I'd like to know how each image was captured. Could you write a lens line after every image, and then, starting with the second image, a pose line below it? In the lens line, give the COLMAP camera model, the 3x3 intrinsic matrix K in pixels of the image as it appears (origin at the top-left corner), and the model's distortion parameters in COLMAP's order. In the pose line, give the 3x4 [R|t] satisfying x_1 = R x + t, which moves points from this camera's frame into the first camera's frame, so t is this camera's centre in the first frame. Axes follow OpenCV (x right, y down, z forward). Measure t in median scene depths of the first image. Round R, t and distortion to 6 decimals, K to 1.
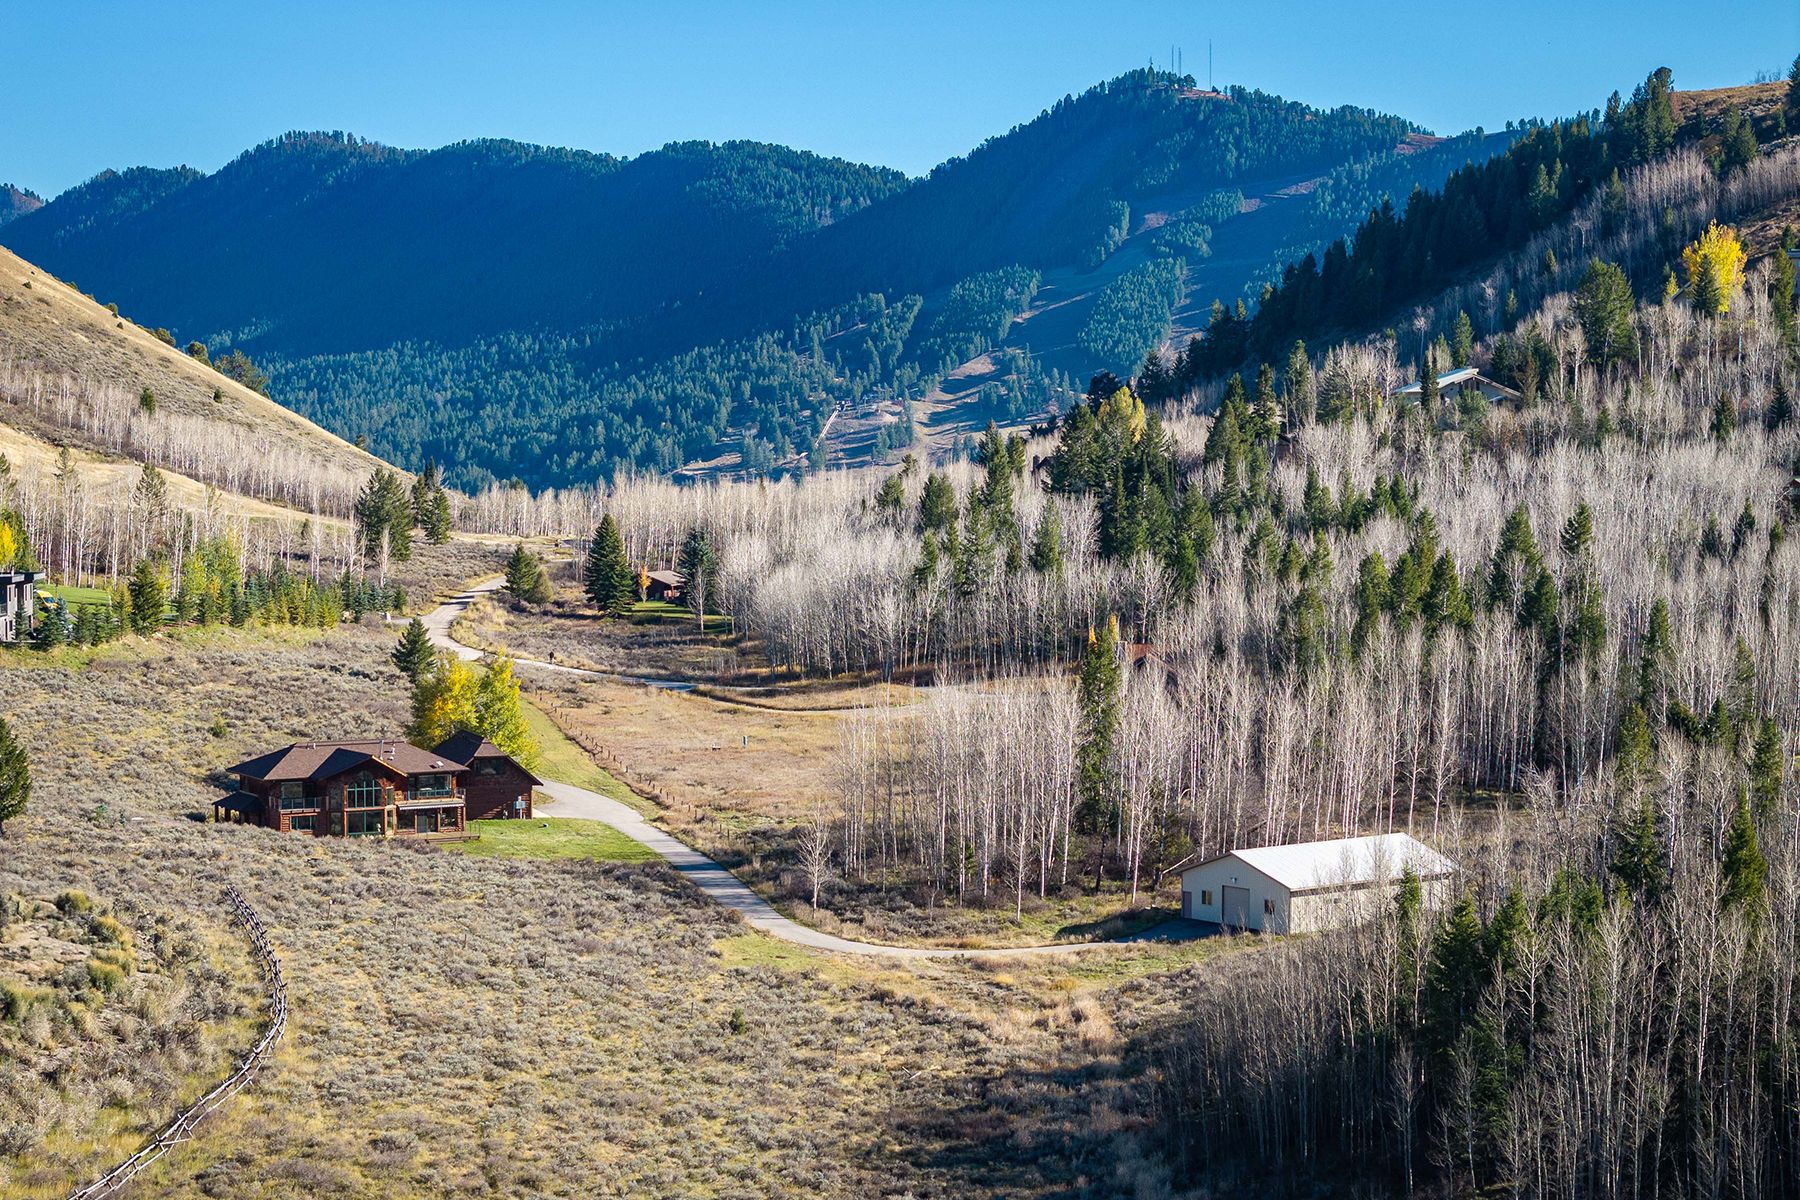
lens RADIAL K [[3689.3, 0, 900.0], [0, 3689.3, 597.5], [0, 0, 1]] dist [-0.054891, 0.000000]
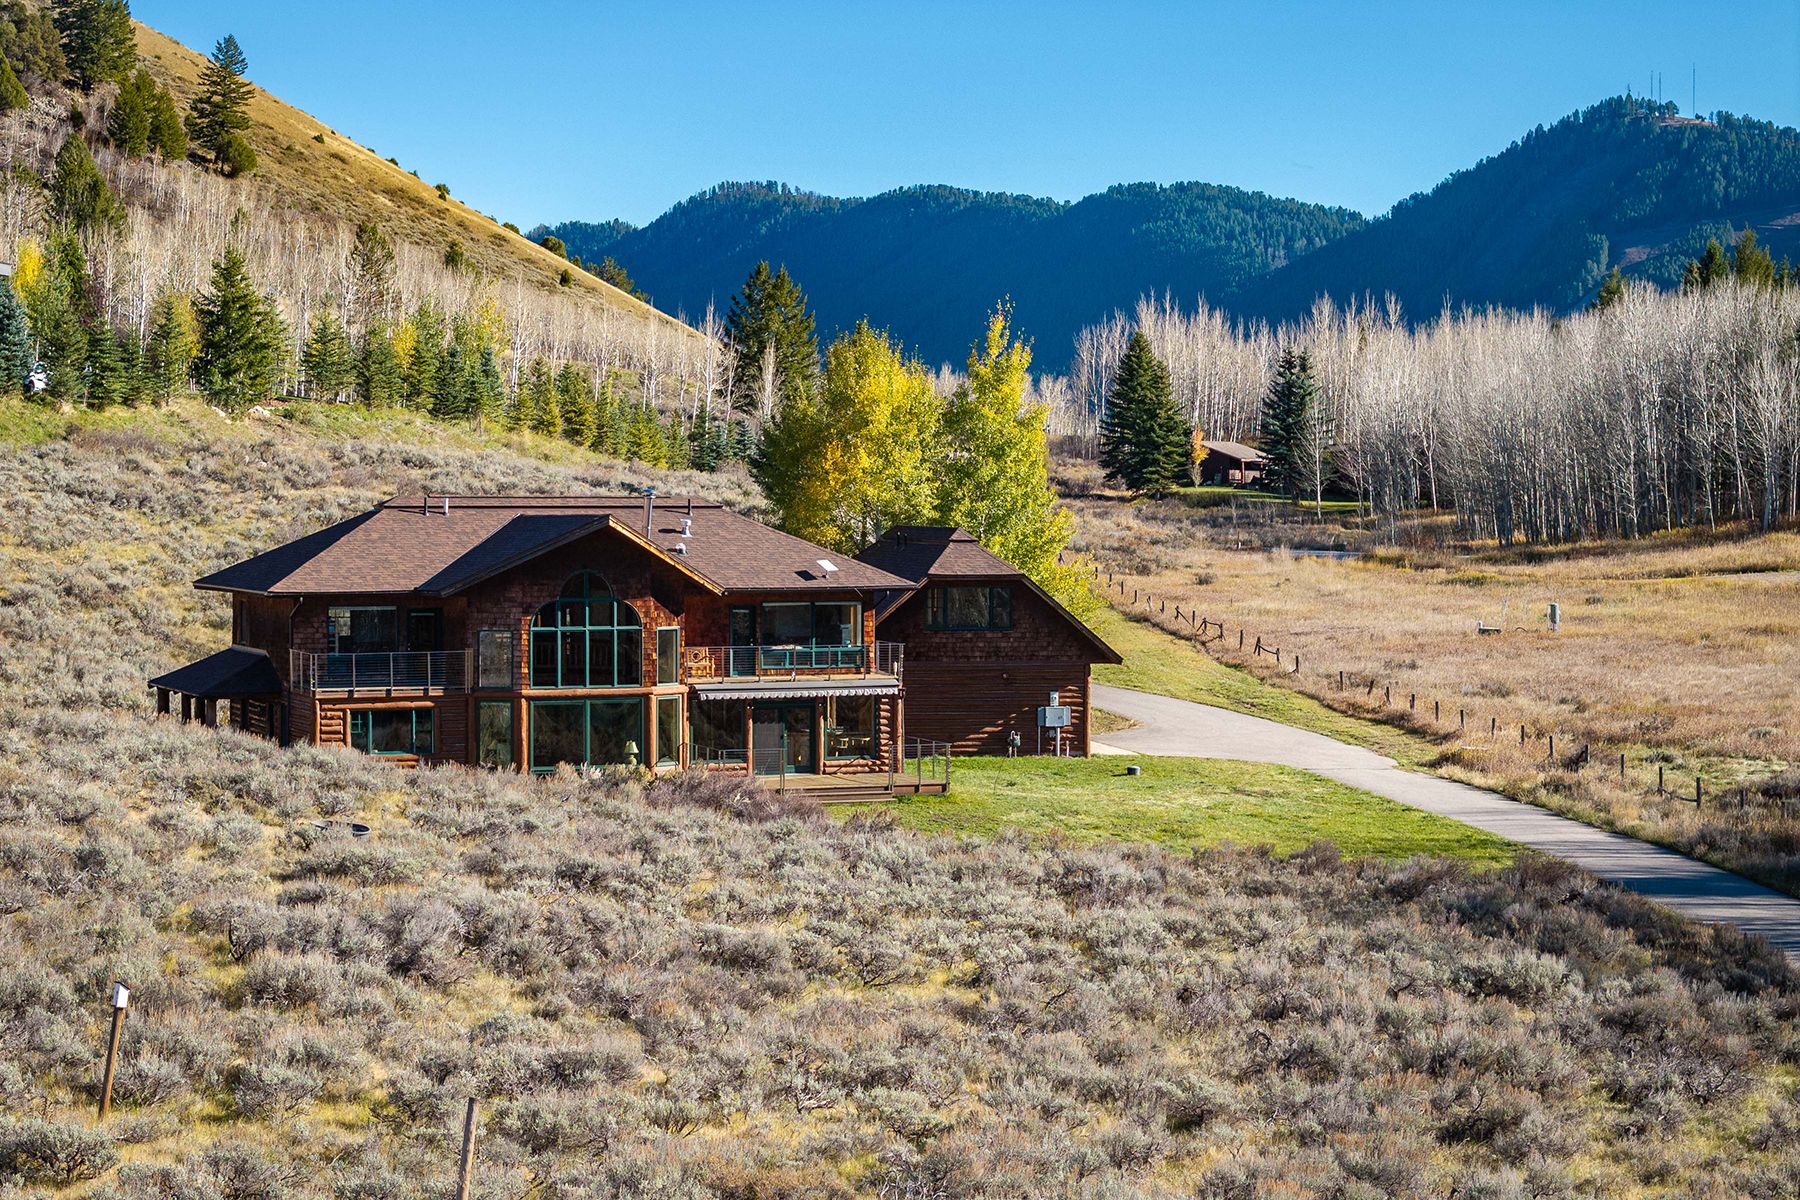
lens RADIAL K [[3686.6, 0, 891.8], [0, 3686.6, 594.8], [0, 0, 1]] dist [-0.090239, 0.000000]
pose [[0.992845, 0.003317, -0.119363, -0.080506], [-0.005890, 0.999758, -0.021215, 0.054907], [0.119264, 0.021766, 0.992624, 0.679824]]
